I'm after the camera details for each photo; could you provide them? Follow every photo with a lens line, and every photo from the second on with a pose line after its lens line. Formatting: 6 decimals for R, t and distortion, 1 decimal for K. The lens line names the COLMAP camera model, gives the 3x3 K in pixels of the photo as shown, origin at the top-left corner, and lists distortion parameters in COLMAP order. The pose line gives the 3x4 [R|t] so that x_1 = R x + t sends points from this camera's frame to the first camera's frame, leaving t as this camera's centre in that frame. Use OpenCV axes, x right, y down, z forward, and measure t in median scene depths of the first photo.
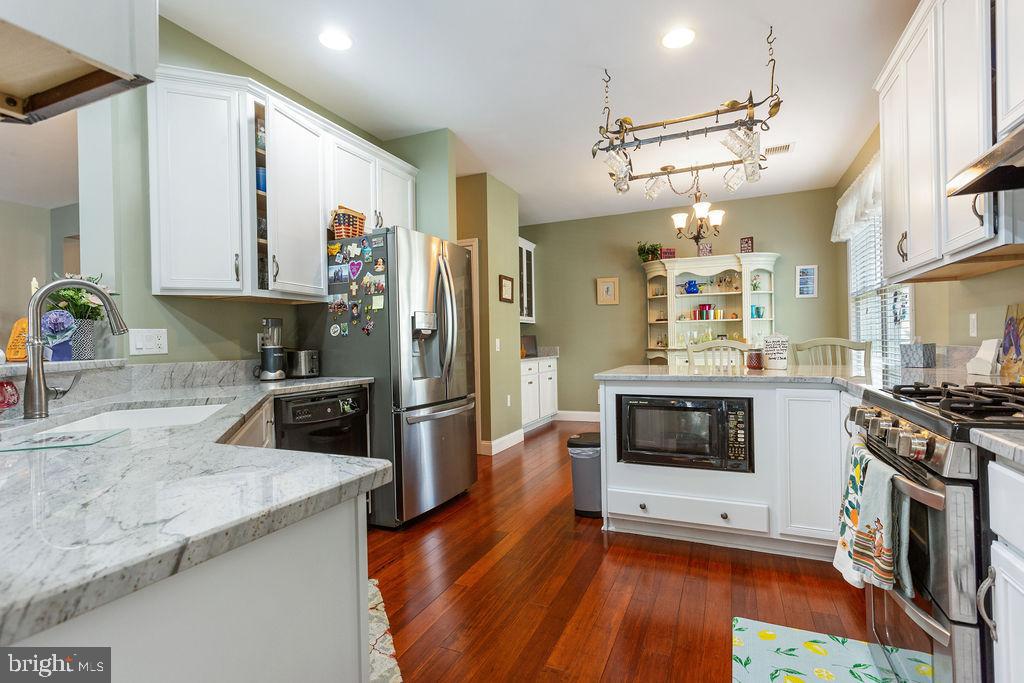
lens RADIAL K [[490.3, 0, 509.3], [0, 490.3, 341.9], [0, 0, 1]] dist [-0.001692, 0.002346]
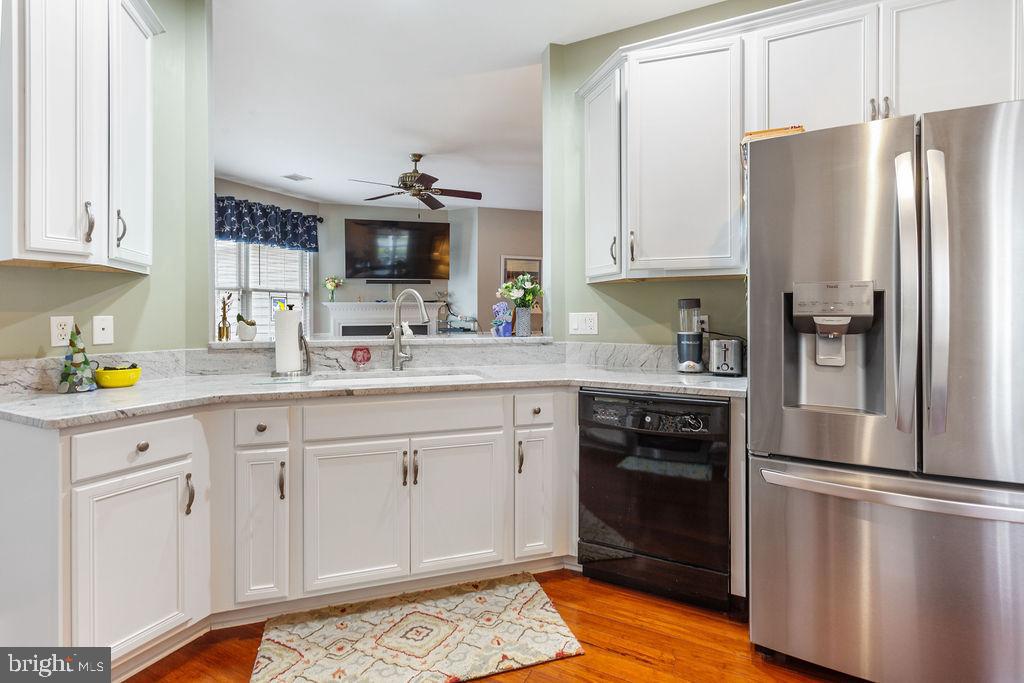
lens RADIAL K [[490.3, 0, 503.9], [0, 490.3, 312.7], [0, 0, 1]] dist [-0.001692, 0.002346]
pose [[-0.072616, 0.015792, -0.997235, 0.373466], [-0.000604, 0.999874, 0.015878, -0.036559], [0.997360, 0.001755, -0.072597, 0.719517]]
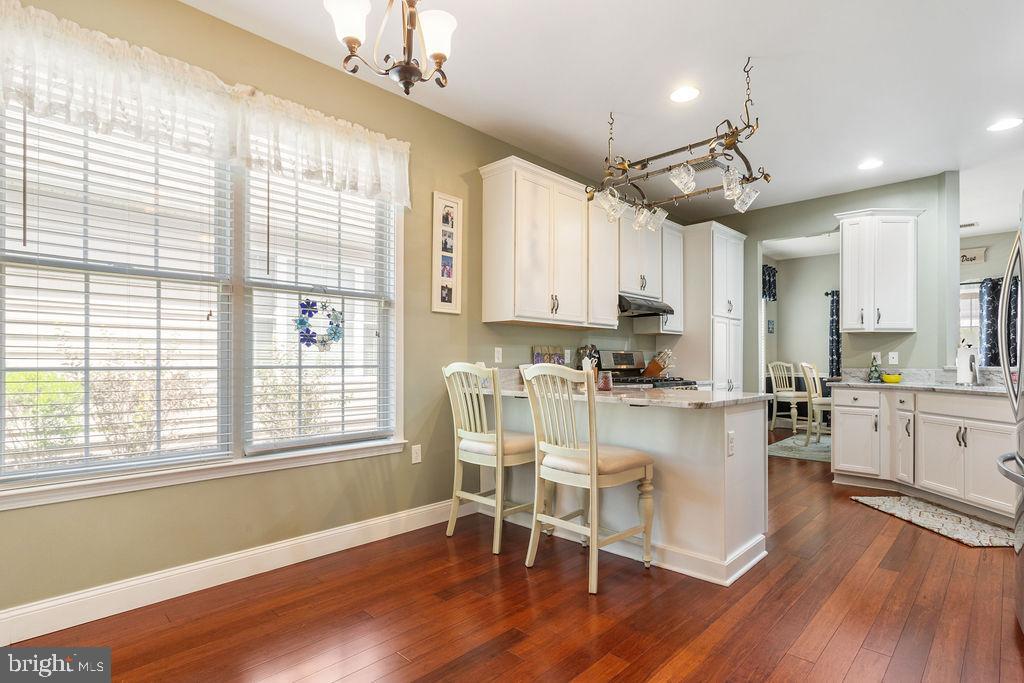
lens RADIAL K [[490.3, 0, 518.3], [0, 490.3, 341.1], [0, 0, 1]] dist [-0.001692, 0.002346]
pose [[-0.932594, 0.022036, 0.360254, 0.281935], [0.010574, 0.999374, -0.033756, -0.015744], [-0.360773, -0.027671, -0.932243, 2.016915]]
